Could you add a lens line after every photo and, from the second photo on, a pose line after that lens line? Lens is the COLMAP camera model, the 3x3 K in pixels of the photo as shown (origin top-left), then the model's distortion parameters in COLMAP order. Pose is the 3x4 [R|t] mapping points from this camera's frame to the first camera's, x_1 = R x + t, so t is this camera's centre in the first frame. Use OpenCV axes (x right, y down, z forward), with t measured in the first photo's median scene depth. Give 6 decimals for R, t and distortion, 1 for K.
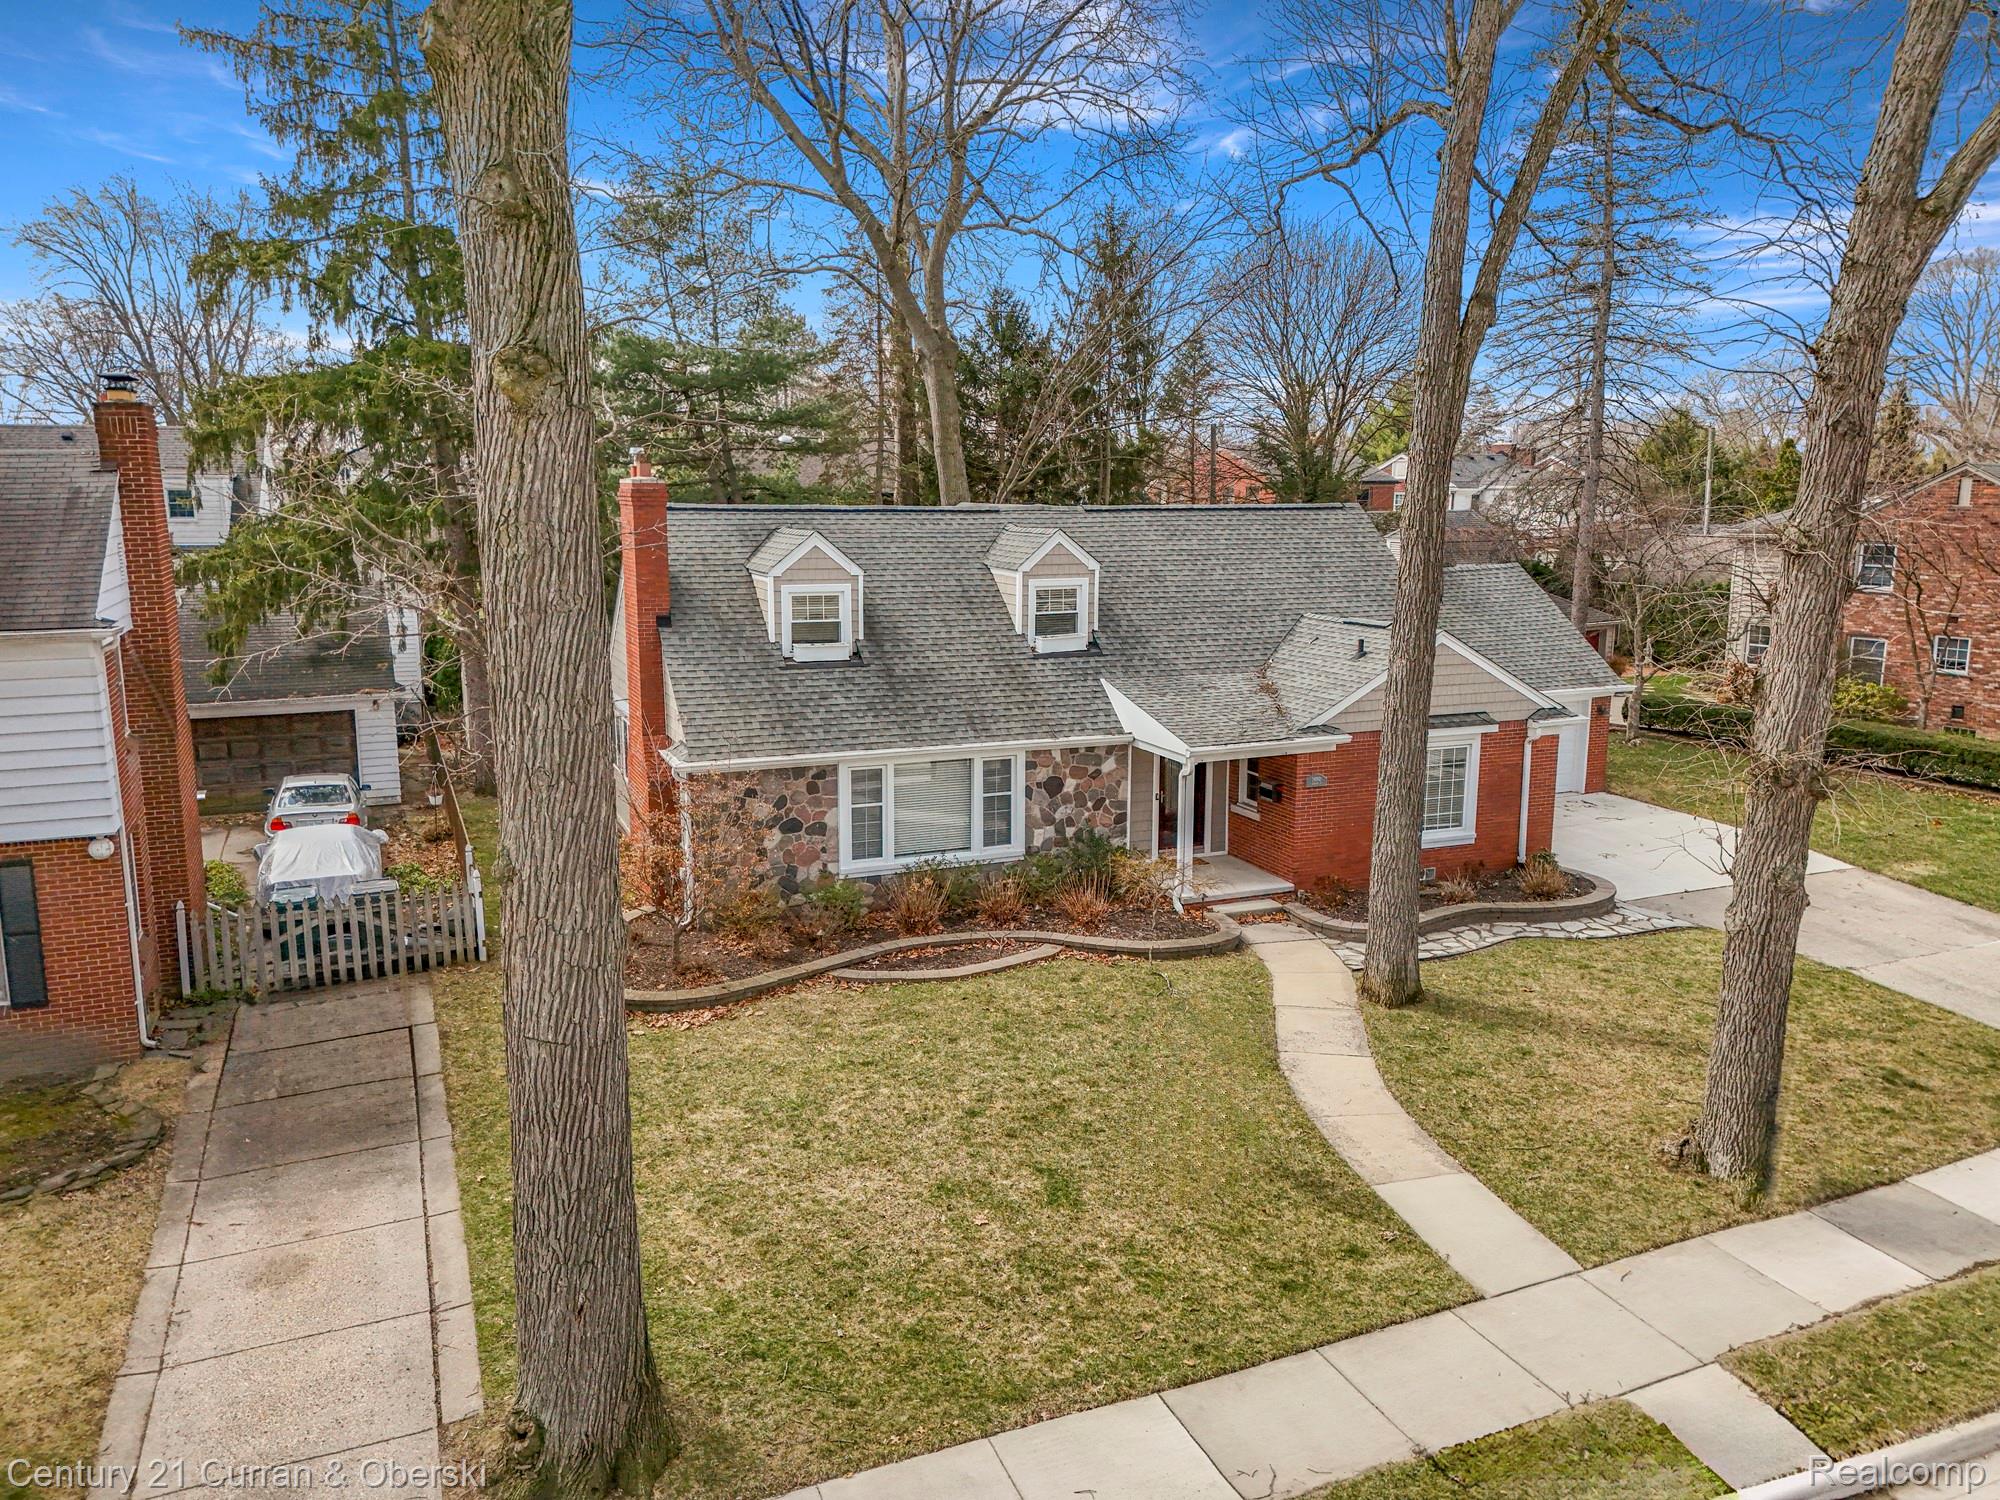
lens RADIAL K [[1469.2, 0, 998.2], [0, 1469.2, 731.9], [0, 0, 1]] dist [0.058950, -0.043142]
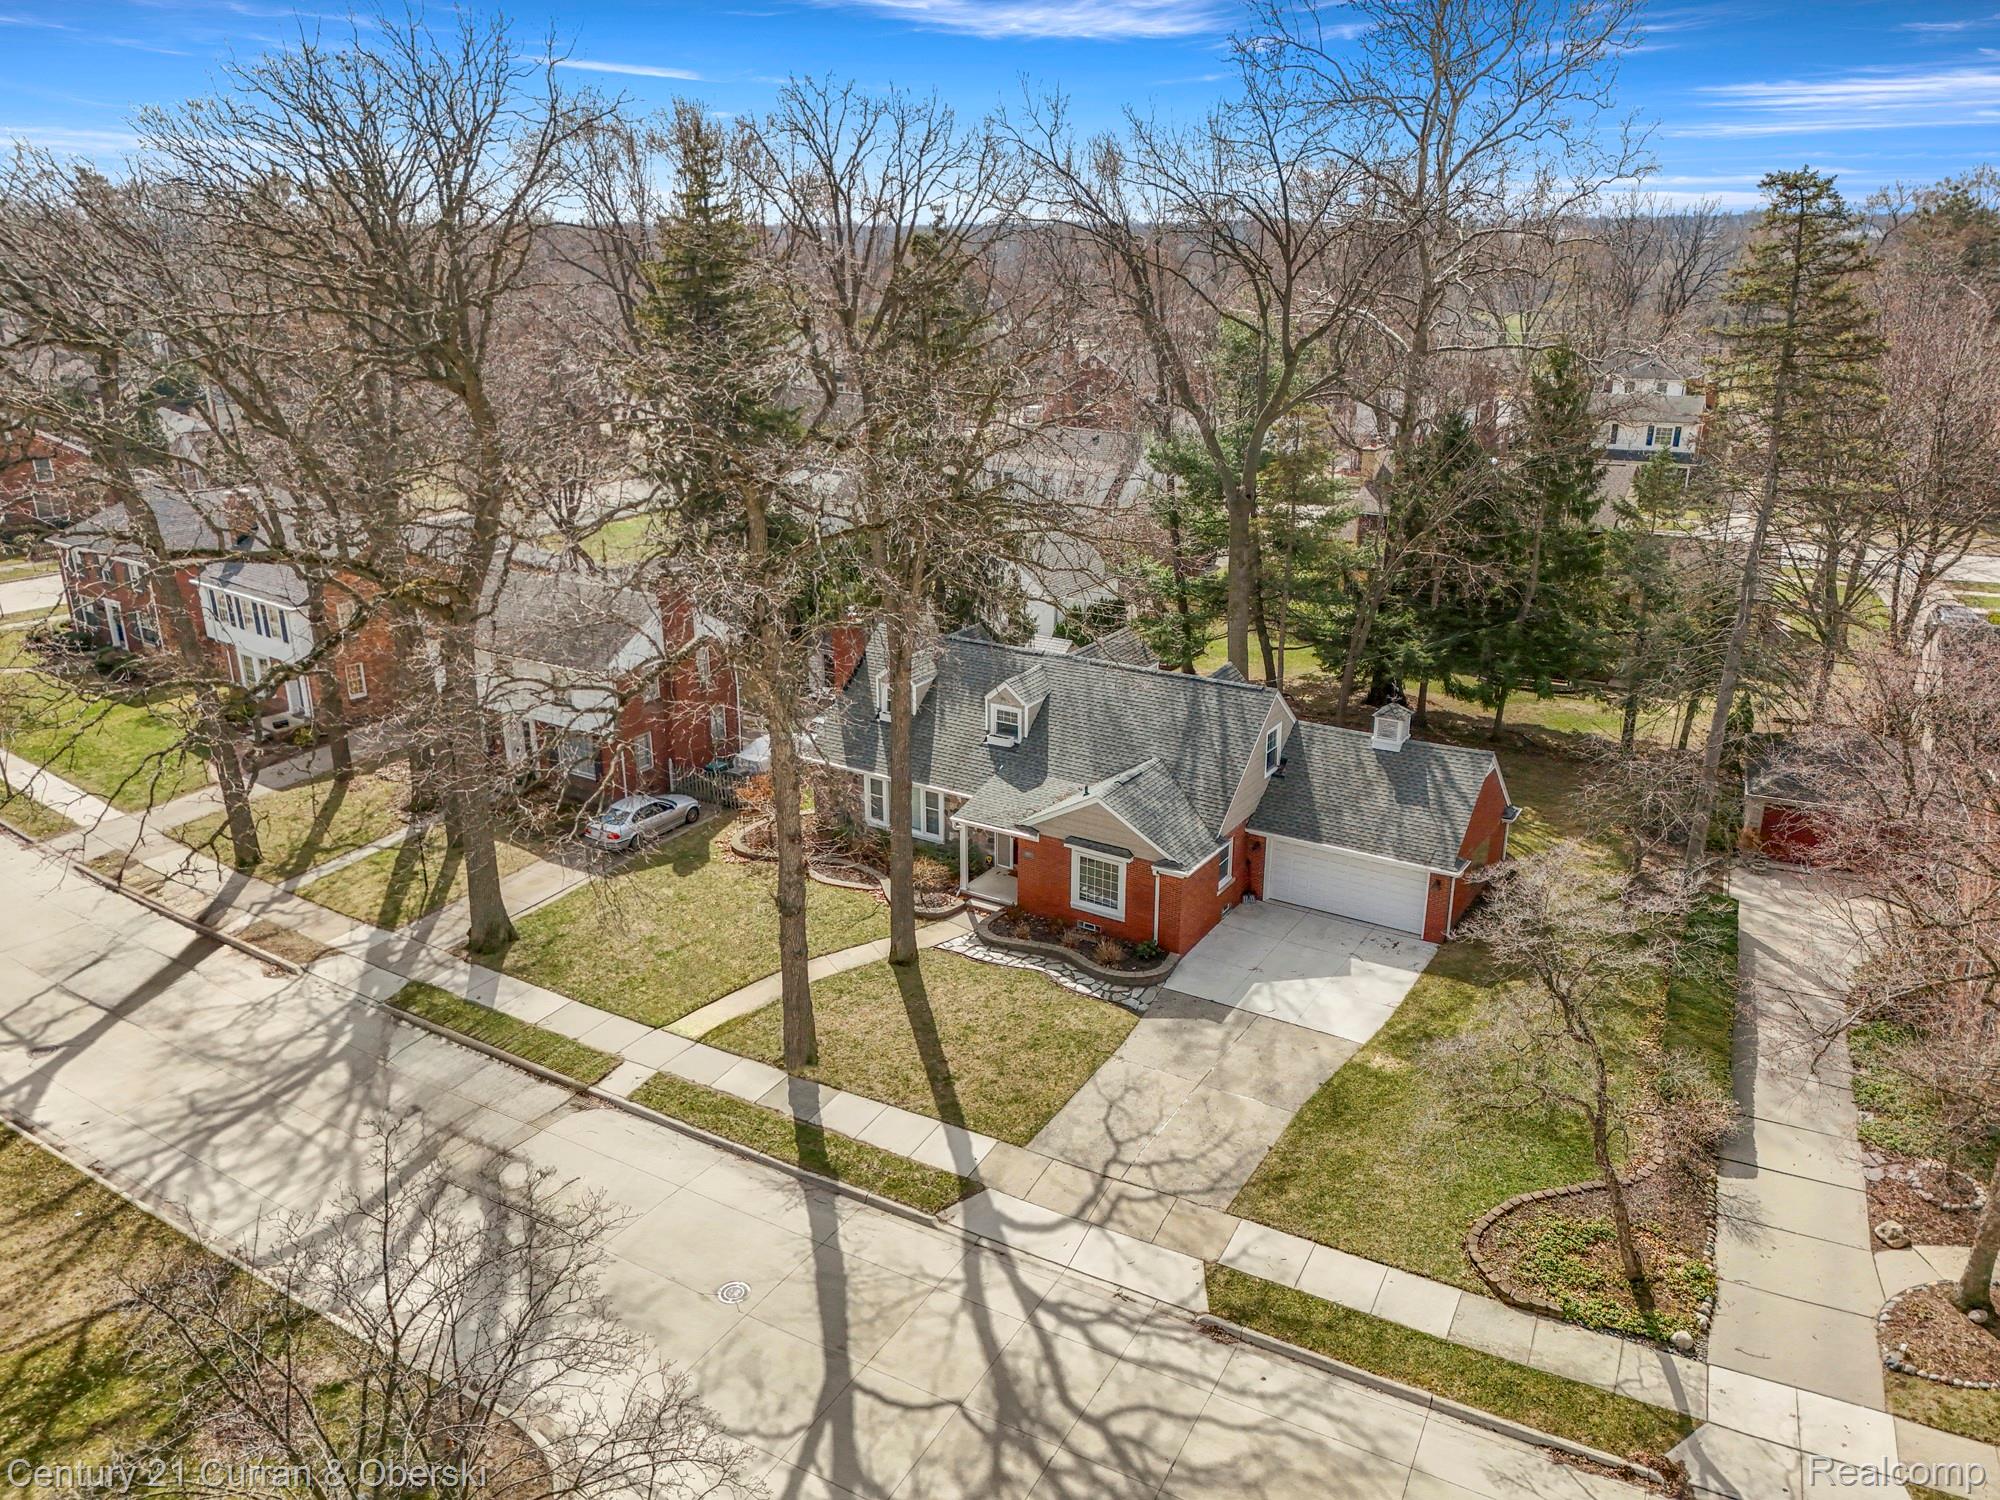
lens RADIAL K [[1469.2, 0, 1006.7], [0, 1469.2, 757.2], [0, 0, 1]] dist [0.058950, -0.043142]
pose [[0.573390, 0.274045, -0.772090, 1.631111], [-0.133399, 0.961051, 0.242046, -0.539145], [0.808349, -0.035790, 0.587614, -0.084025]]
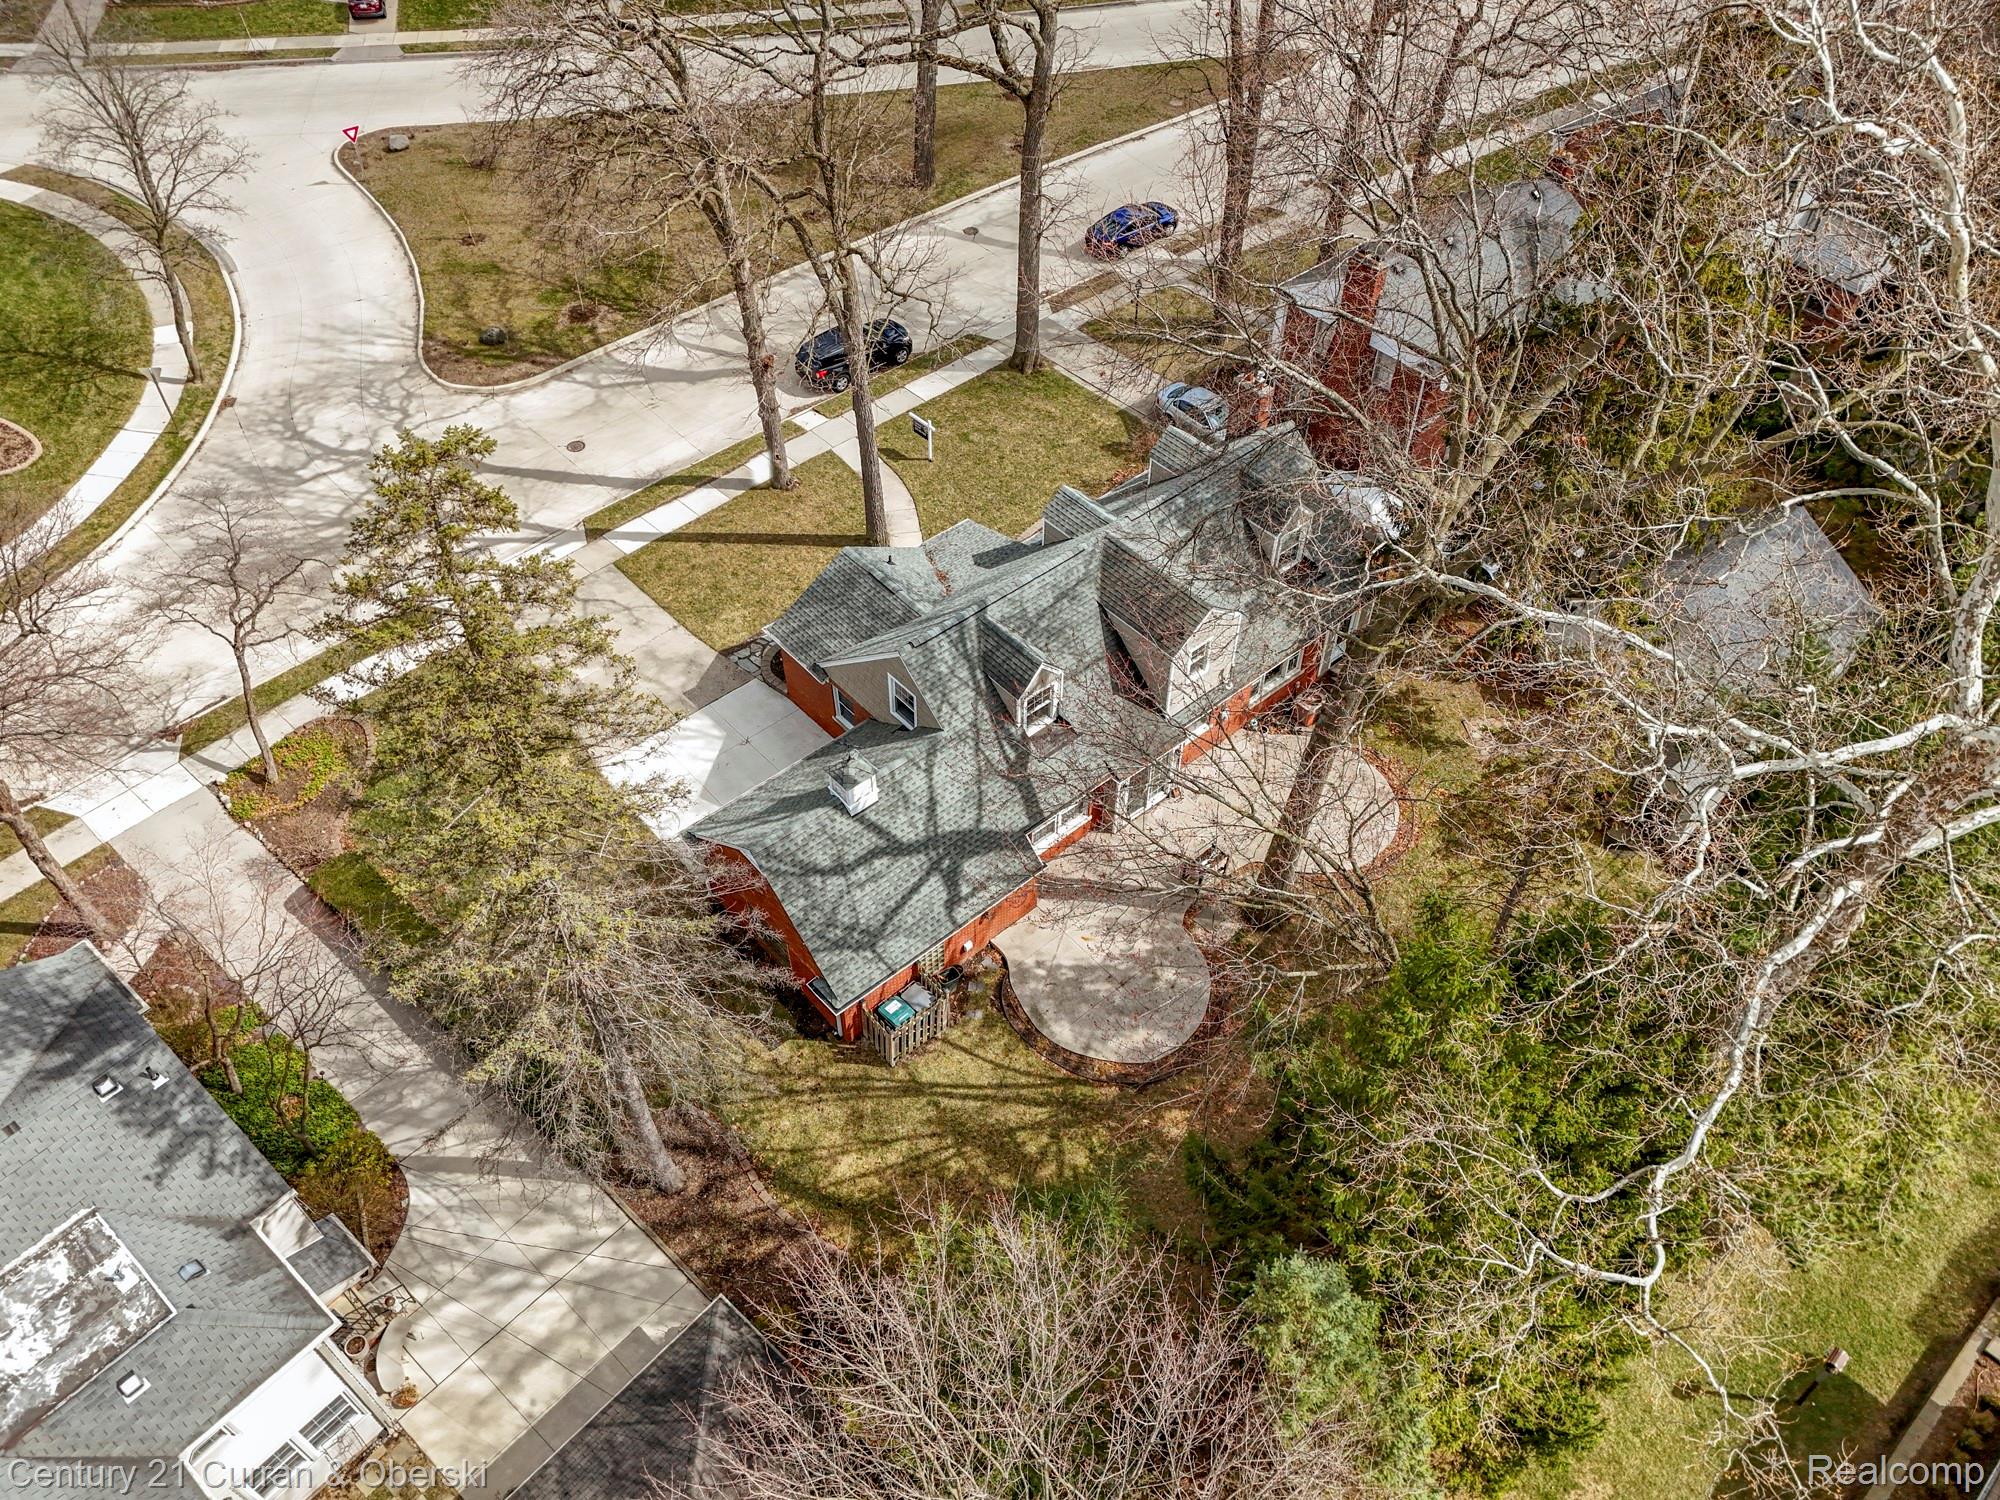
lens RADIAL K [[1469.2, 0, 999.3], [0, 1469.2, 733.5], [0, 0, 1]] dist [0.058950, -0.043142]
pose [[-0.952525, 0.222653, -0.207658, 0.579924], [-0.051571, 0.554206, 0.830780, -1.514474], [0.300061, 0.802048, -0.516413, 2.280938]]
